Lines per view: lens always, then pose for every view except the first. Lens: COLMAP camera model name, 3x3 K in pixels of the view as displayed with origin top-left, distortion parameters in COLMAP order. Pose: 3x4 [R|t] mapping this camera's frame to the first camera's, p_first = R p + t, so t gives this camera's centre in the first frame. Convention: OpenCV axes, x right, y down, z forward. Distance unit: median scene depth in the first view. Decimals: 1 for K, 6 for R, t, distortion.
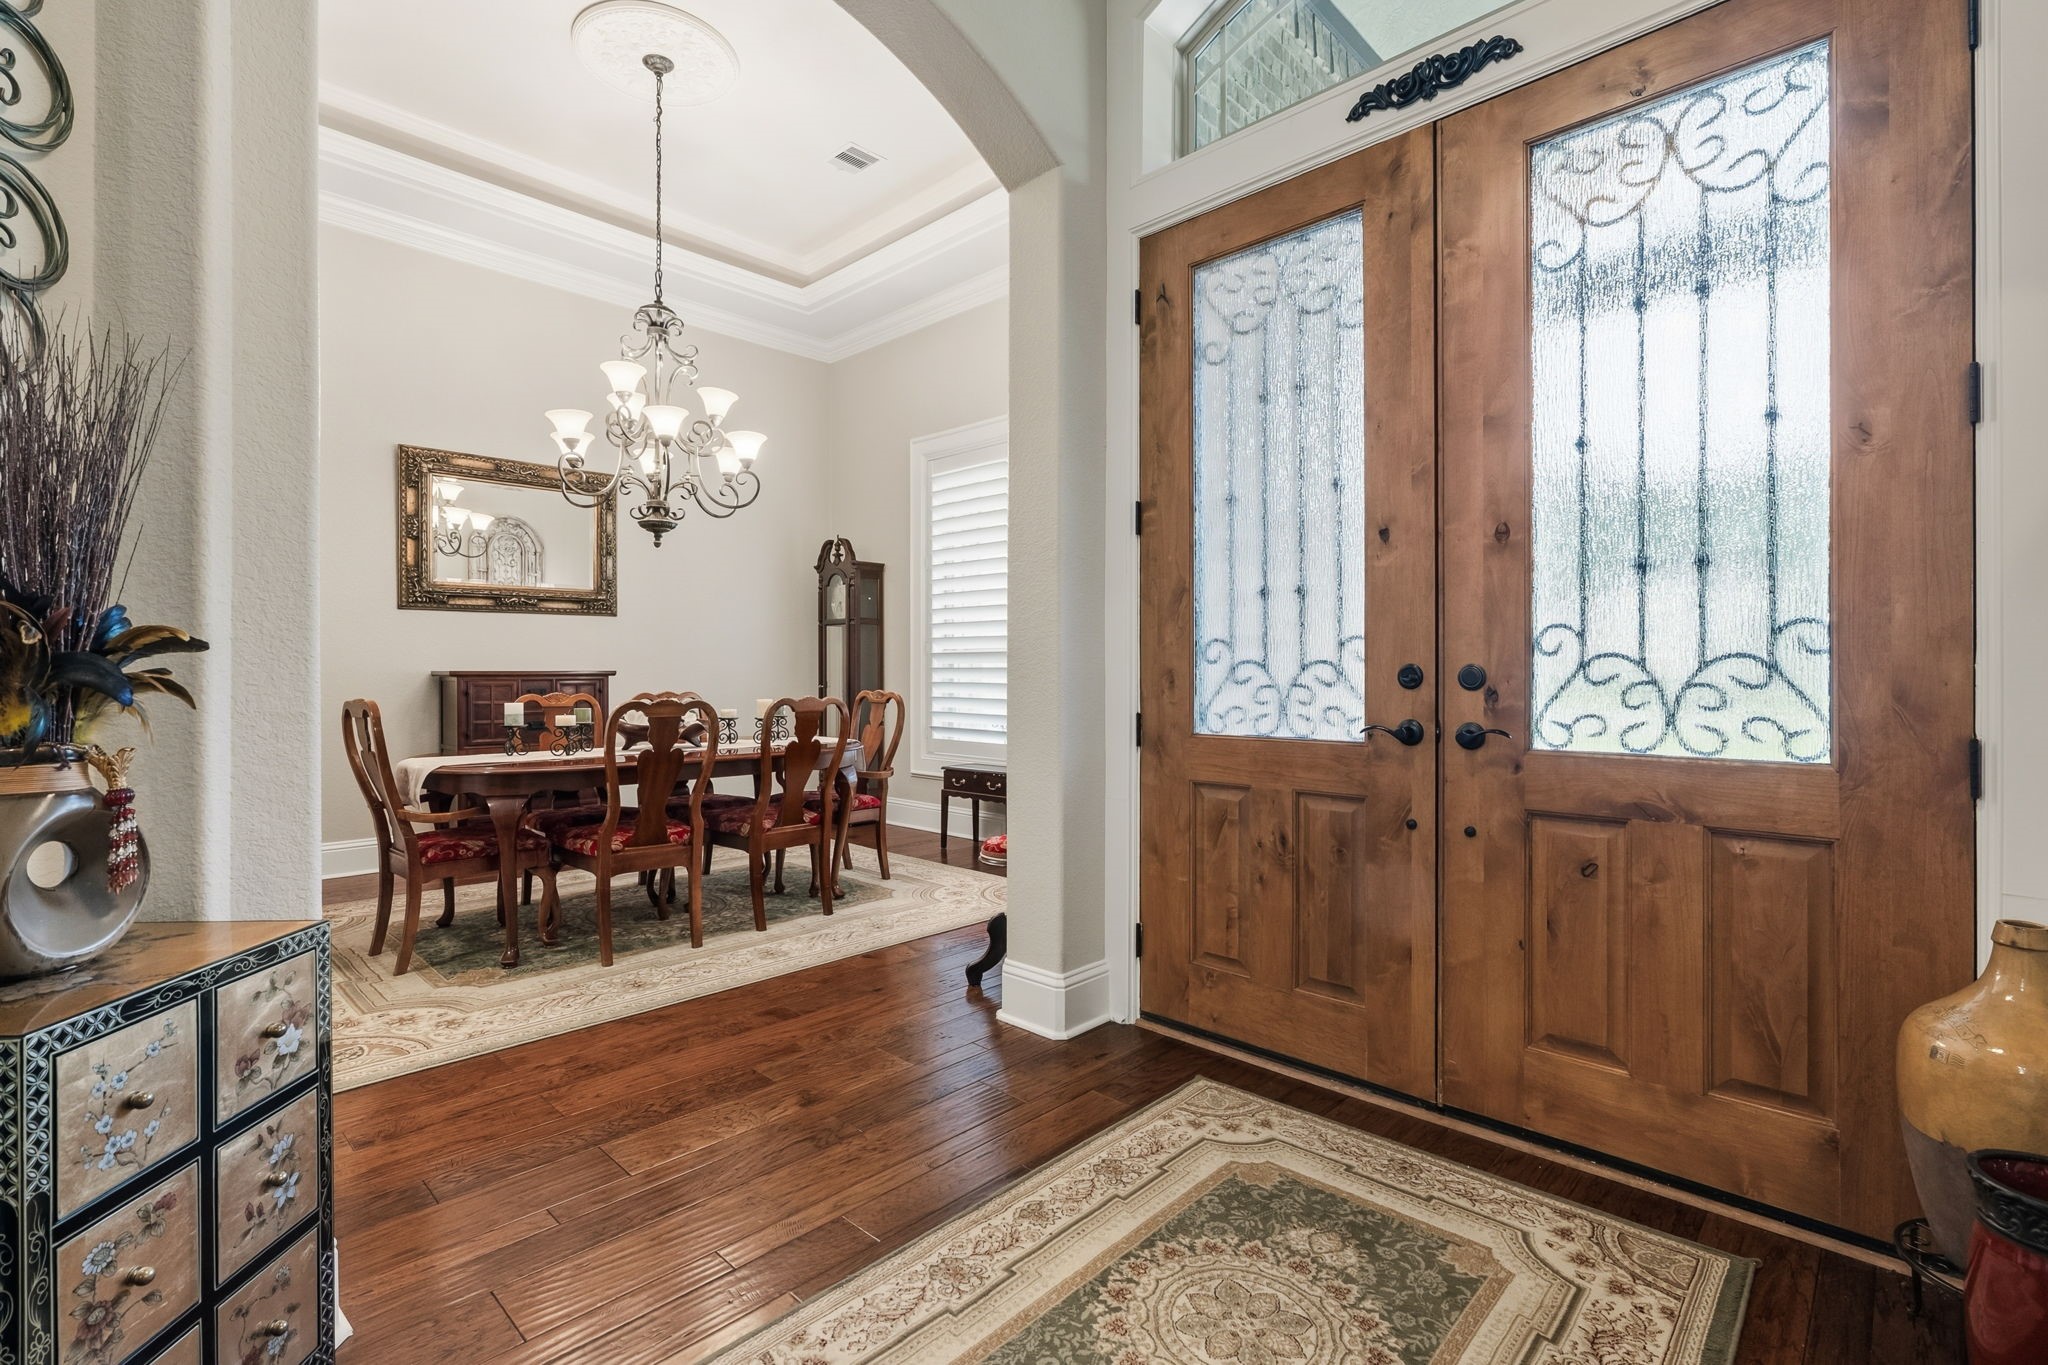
lens RADIAL K [[931.5, 0, 1029.9], [0, 931.5, 687.1], [0, 0, 1]] dist [-0.002076, -0.001082]
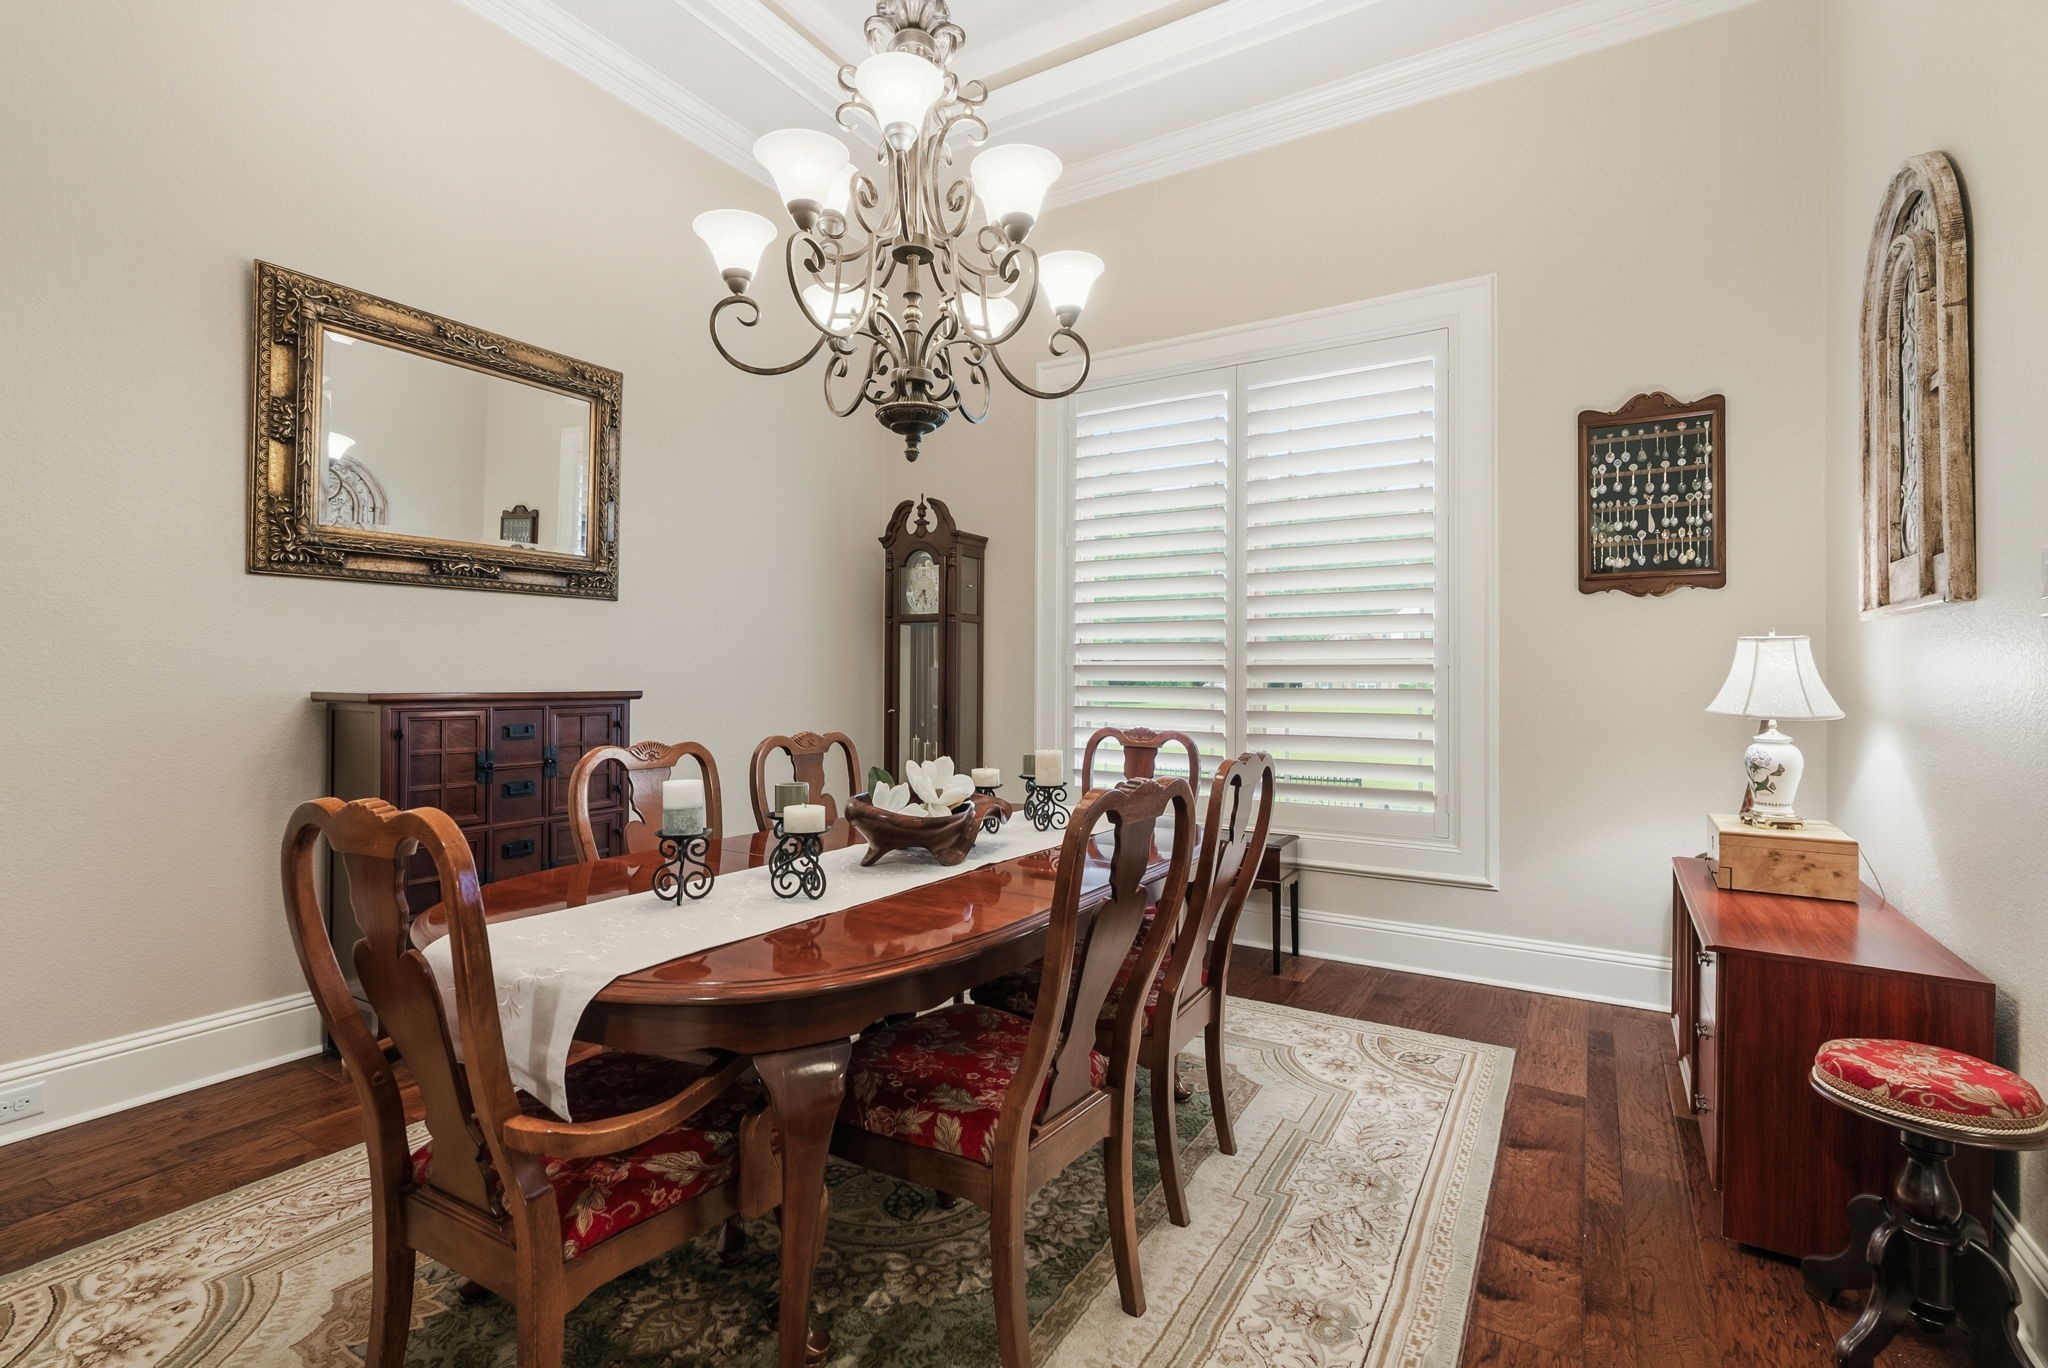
lens RADIAL K [[931.5, 0, 1025.2], [0, 931.5, 676.4], [0, 0, 1]] dist [-0.002076, -0.001082]
pose [[0.976283, 0.008304, 0.216338, -0.339382], [-0.004481, 0.999825, -0.018153, -0.017170], [-0.216451, 0.016753, 0.976150, 0.368310]]
